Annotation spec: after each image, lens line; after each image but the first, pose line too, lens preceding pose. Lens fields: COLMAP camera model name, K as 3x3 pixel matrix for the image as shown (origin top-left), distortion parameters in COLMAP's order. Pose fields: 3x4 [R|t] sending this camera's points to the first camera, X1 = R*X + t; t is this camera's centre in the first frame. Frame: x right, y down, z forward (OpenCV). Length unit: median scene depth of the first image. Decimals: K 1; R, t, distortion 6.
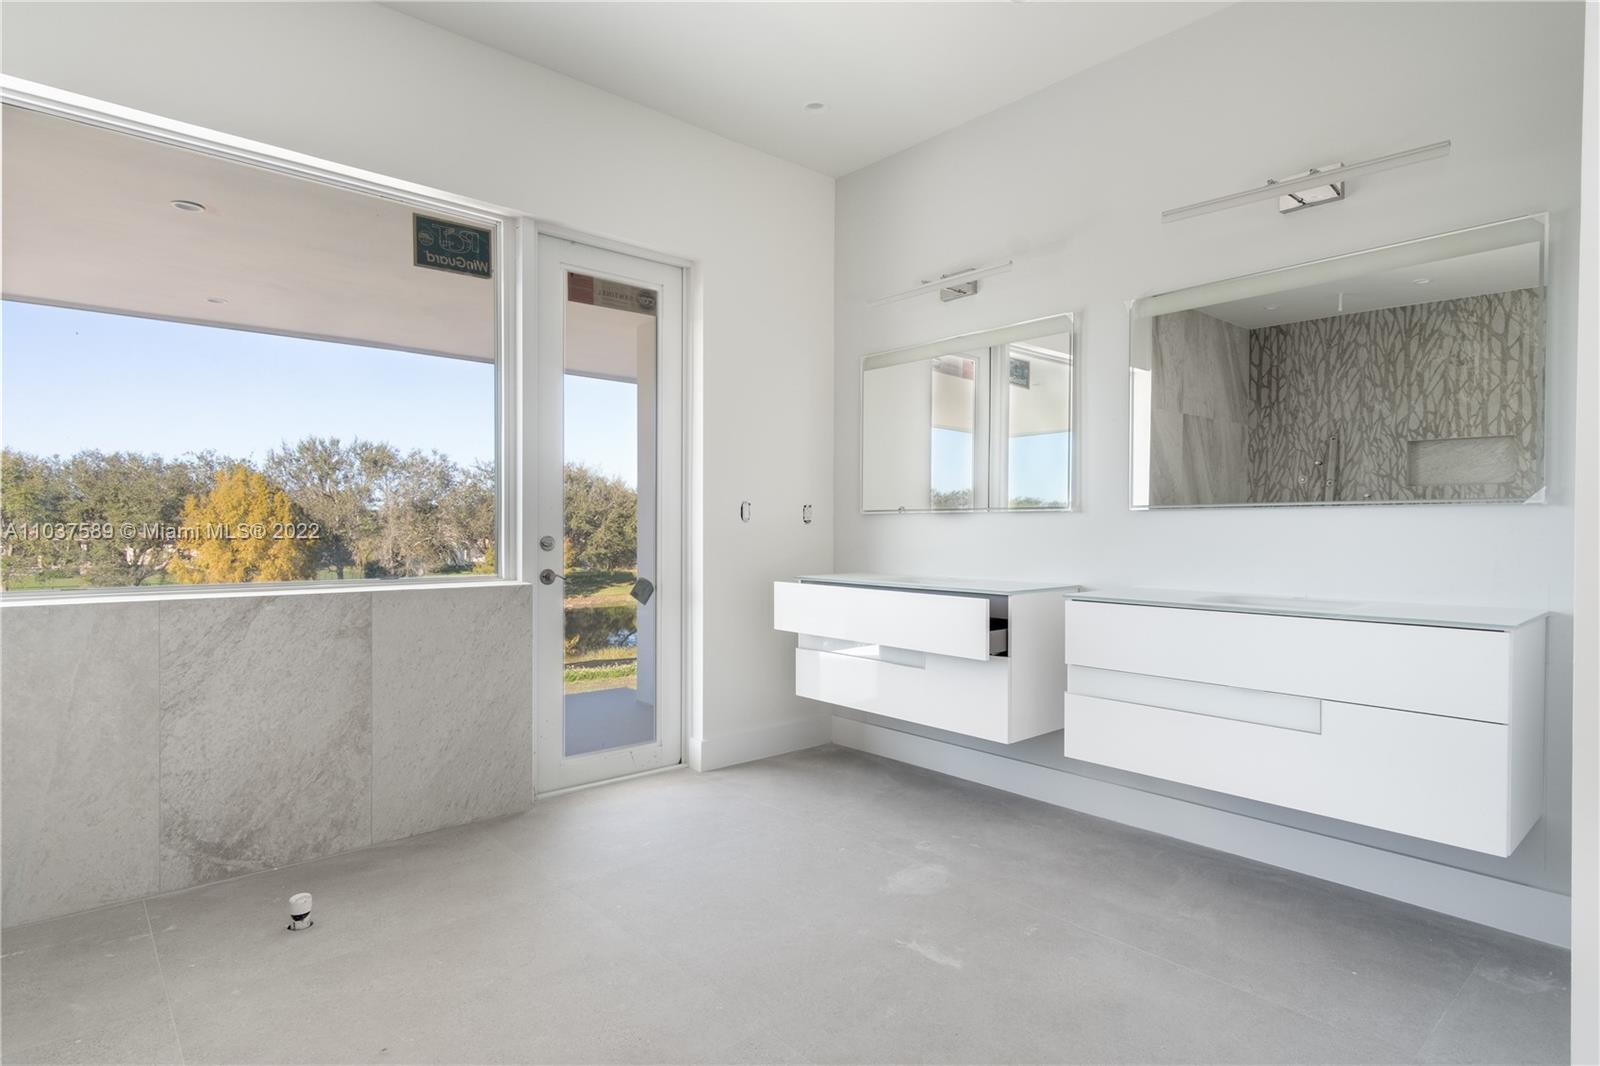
lens RADIAL K [[857.3, 0, 805.1], [0, 857.3, 535.2], [0, 0, 1]] dist [0.007460, 0.000907]
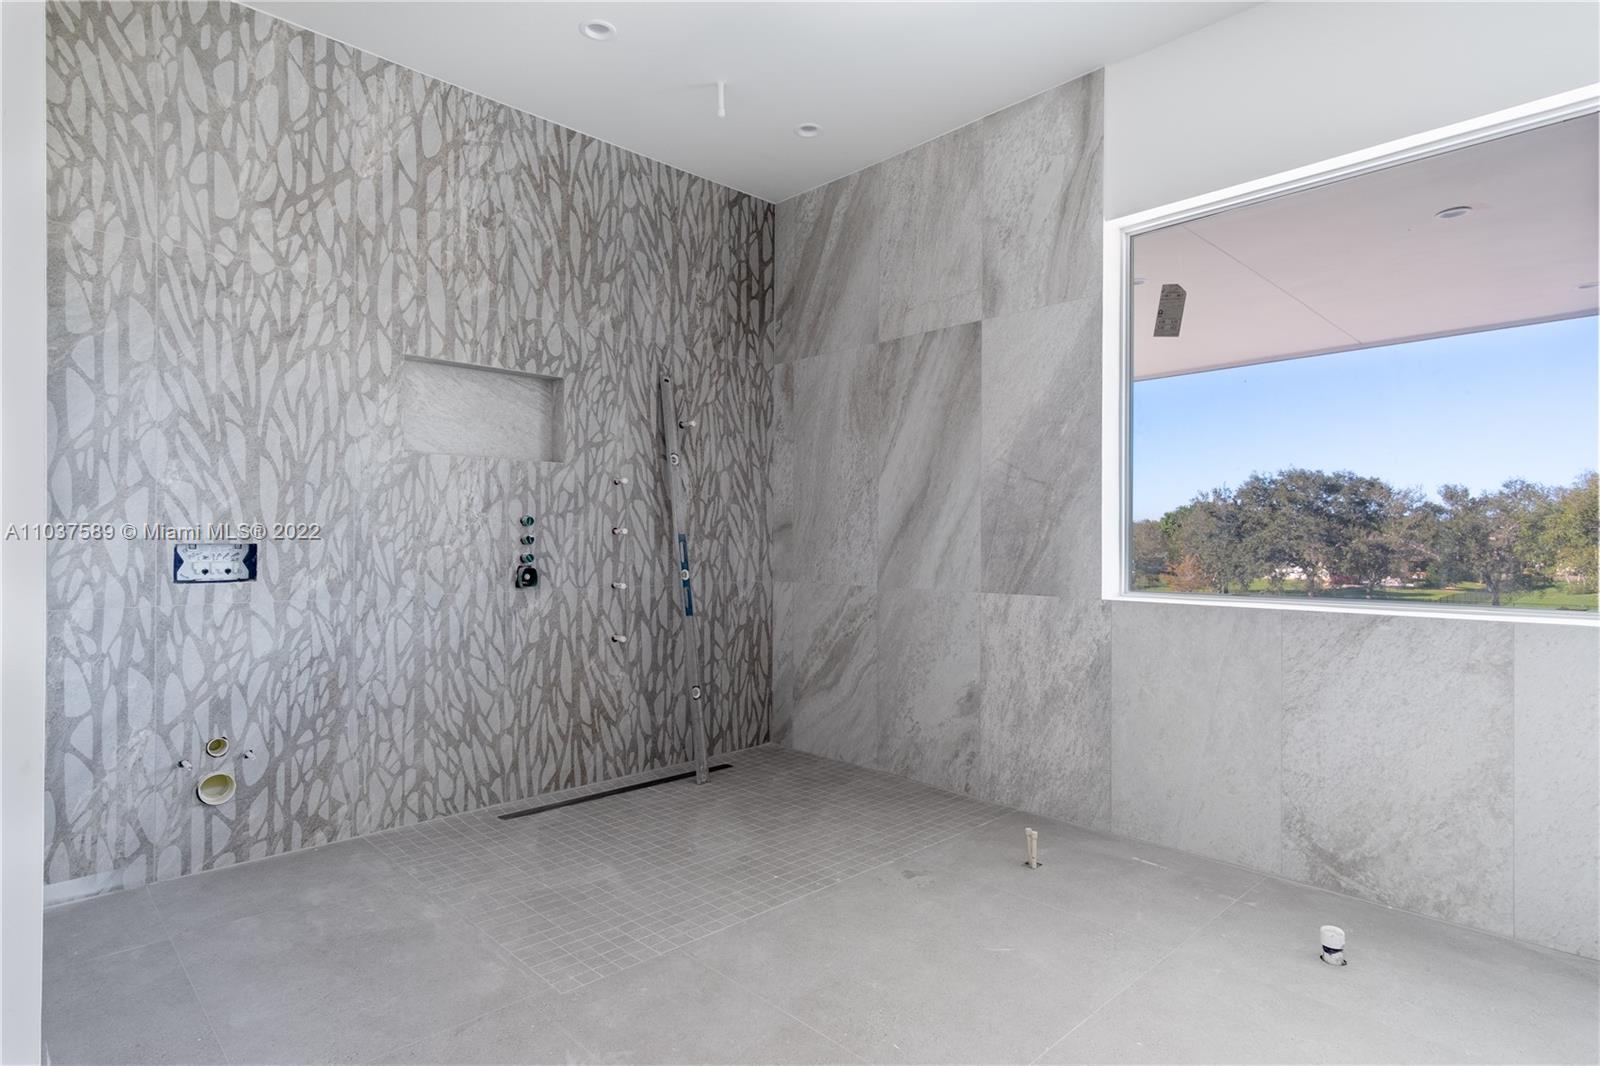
lens RADIAL K [[857.3, 0, 805.1], [0, 857.3, 535.2], [0, 0, 1]] dist [0.007460, 0.000907]
pose [[0.037142, -0.010659, -0.999253, 0.289740], [-0.011224, 0.999876, -0.011083, 0.000037], [0.999247, 0.011628, 0.037018, 0.310556]]
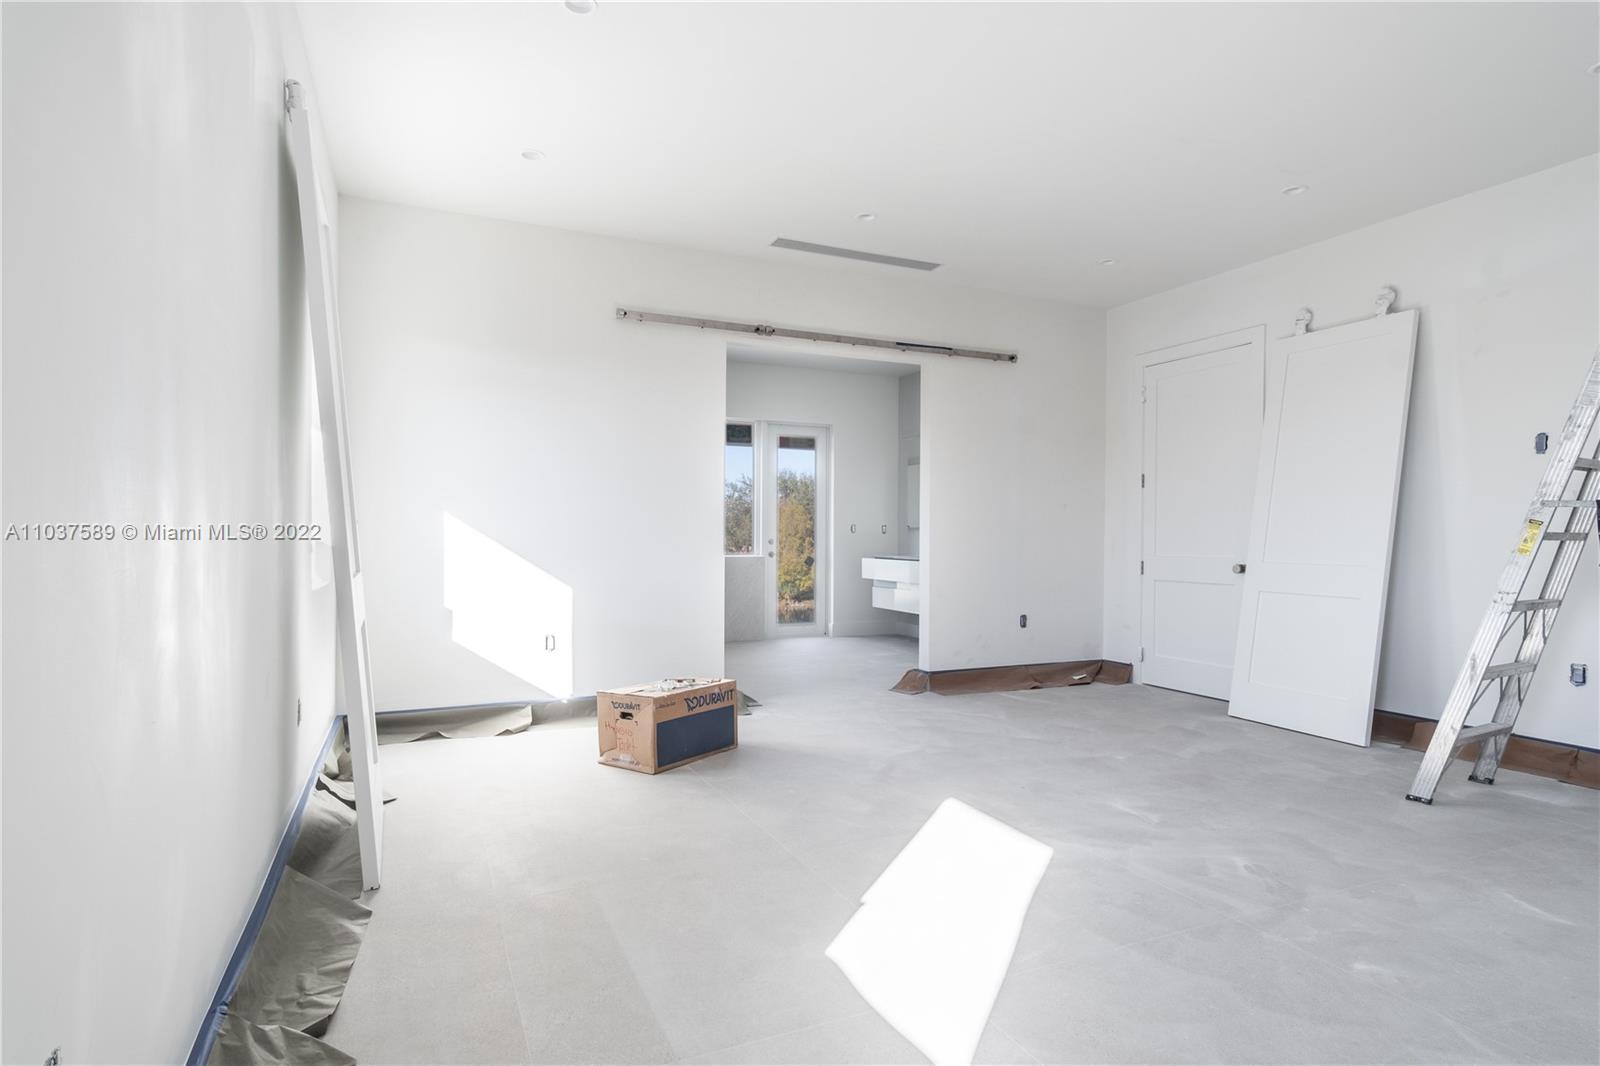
lens RADIAL K [[857.3, 0, 805.1], [0, 857.3, 535.2], [0, 0, 1]] dist [0.007460, 0.000907]
pose [[0.957635, -0.001575, -0.287981, 0.656539], [-0.000723, 0.999969, -0.007872, 0.012490], [0.287984, 0.007747, 0.957604, -1.756739]]
